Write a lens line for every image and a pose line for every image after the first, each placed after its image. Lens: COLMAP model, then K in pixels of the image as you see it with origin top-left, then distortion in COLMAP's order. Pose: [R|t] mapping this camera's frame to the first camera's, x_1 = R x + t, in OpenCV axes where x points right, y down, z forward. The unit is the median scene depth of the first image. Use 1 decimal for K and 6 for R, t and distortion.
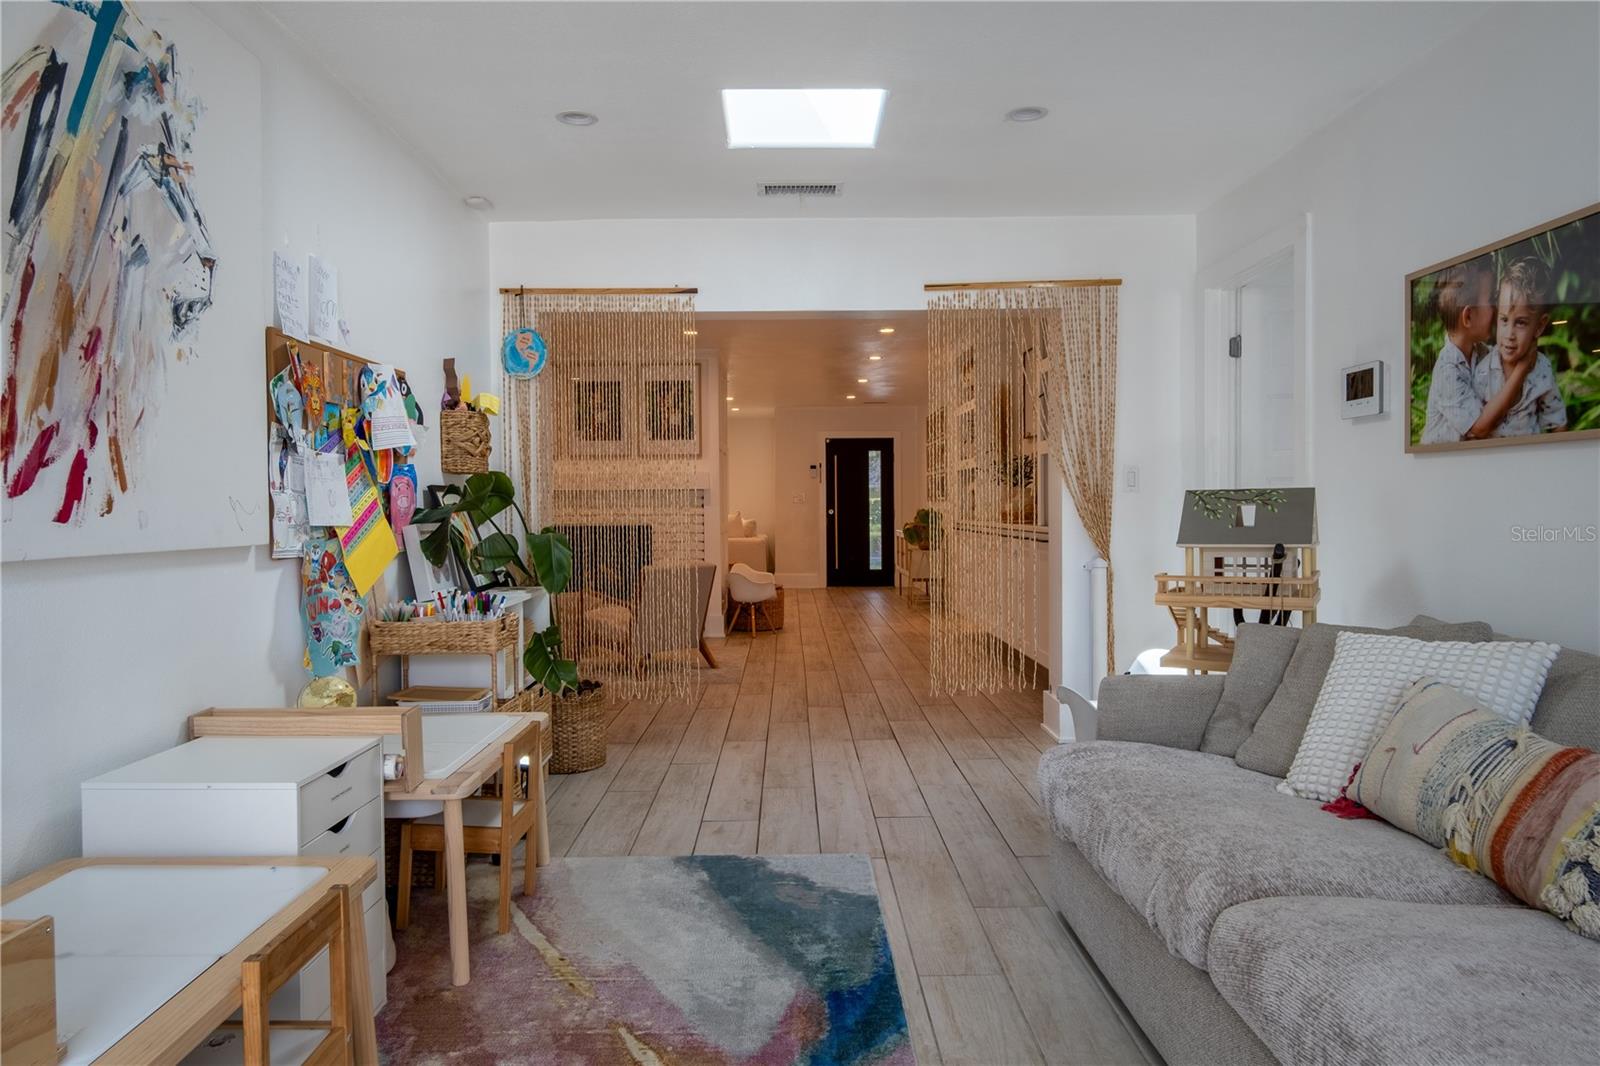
lens RADIAL K [[1005.1, 0, 796.4], [0, 1005.1, 532.1], [0, 0, 1]] dist [-0.015054, 0.000236]
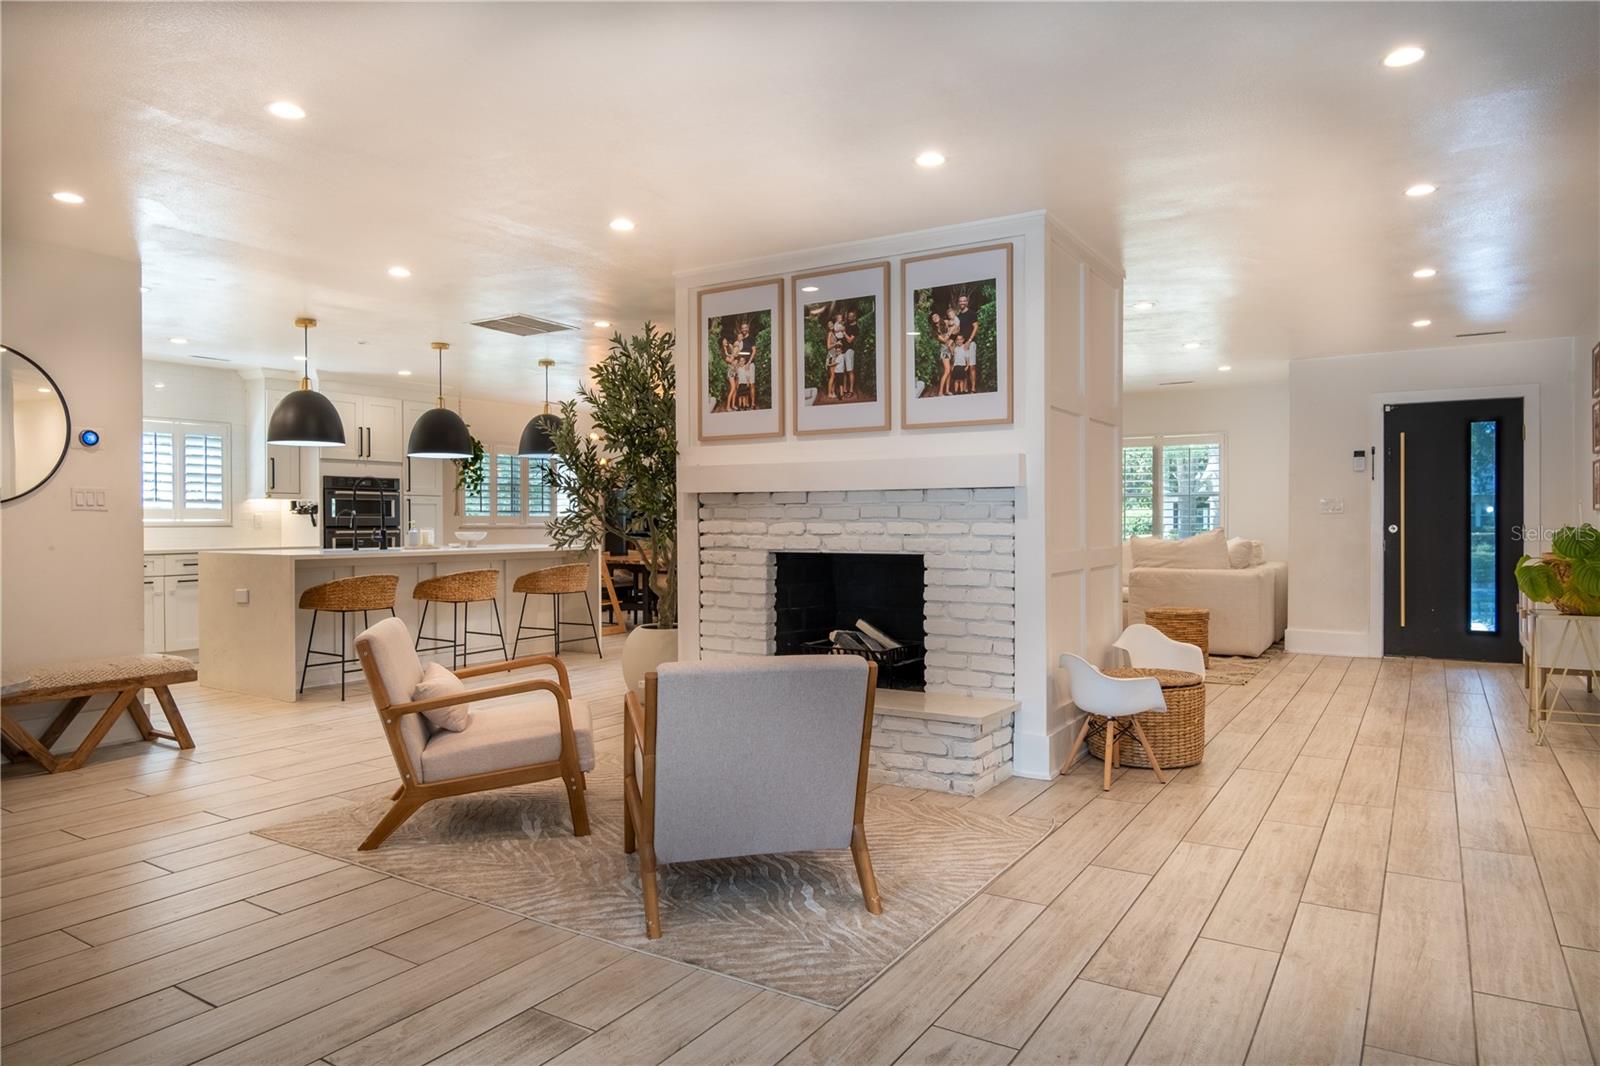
lens RADIAL K [[1005.1, 0, 799.2], [0, 1005.1, 530.0], [0, 0, 1]] dist [-0.015054, 0.000236]
pose [[0.841052, 0.007898, -0.540897, 0.301496], [-0.015312, 0.999840, -0.009211, -0.044946], [0.540737, 0.016029, 0.841039, 1.638954]]
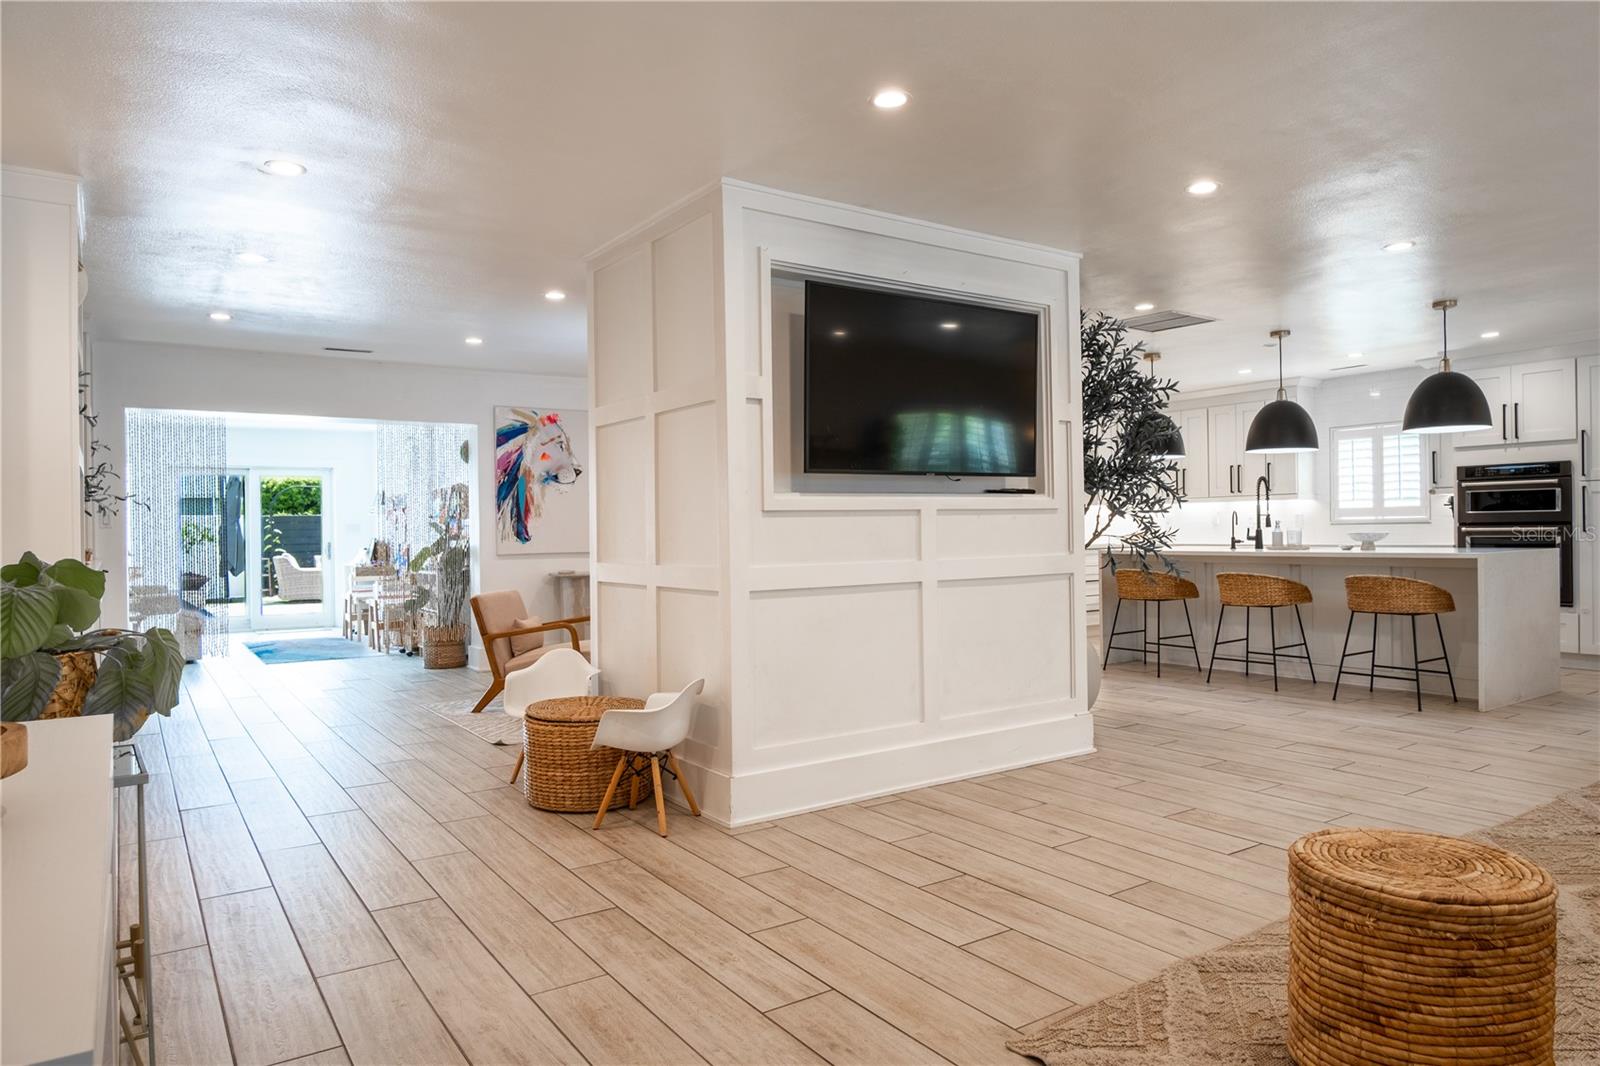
lens RADIAL K [[1005.1, 0, 797.3], [0, 1005.1, 529.6], [0, 0, 1]] dist [-0.015054, 0.000236]
pose [[-0.832473, 0.018396, -0.553760, 0.455858], [0.005698, 0.999680, 0.024643, -0.129461], [0.554037, 0.017359, -0.832311, 4.993522]]
